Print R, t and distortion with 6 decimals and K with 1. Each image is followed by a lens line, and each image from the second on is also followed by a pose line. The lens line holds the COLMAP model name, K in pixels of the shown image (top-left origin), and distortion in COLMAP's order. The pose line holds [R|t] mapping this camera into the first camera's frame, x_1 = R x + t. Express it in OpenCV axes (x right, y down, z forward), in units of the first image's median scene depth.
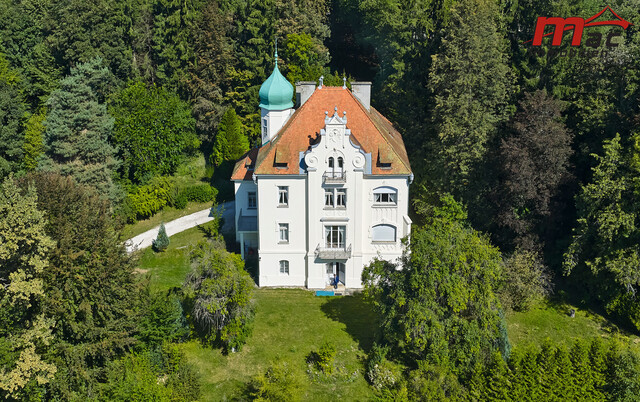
lens RADIAL K [[429.5, 0, 320.0], [0, 429.5, 201.0], [0, 0, 1]] dist [0.053138, 0.001298]
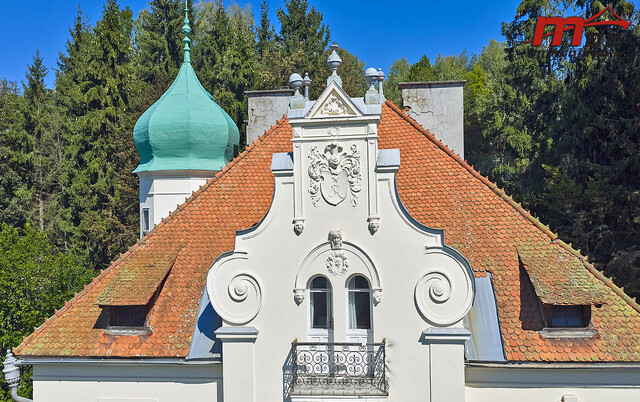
lens RADIAL K [[605.9, 0, 306.3], [0, 605.9, 202.2], [0, 0, 1]] dist [-0.009594, -0.004059]
pose [[0.994660, -0.011562, -0.102559, 0.050996], [-0.032497, 0.908075, -0.417544, -0.002670], [0.097959, 0.418647, 0.902850, 0.666670]]
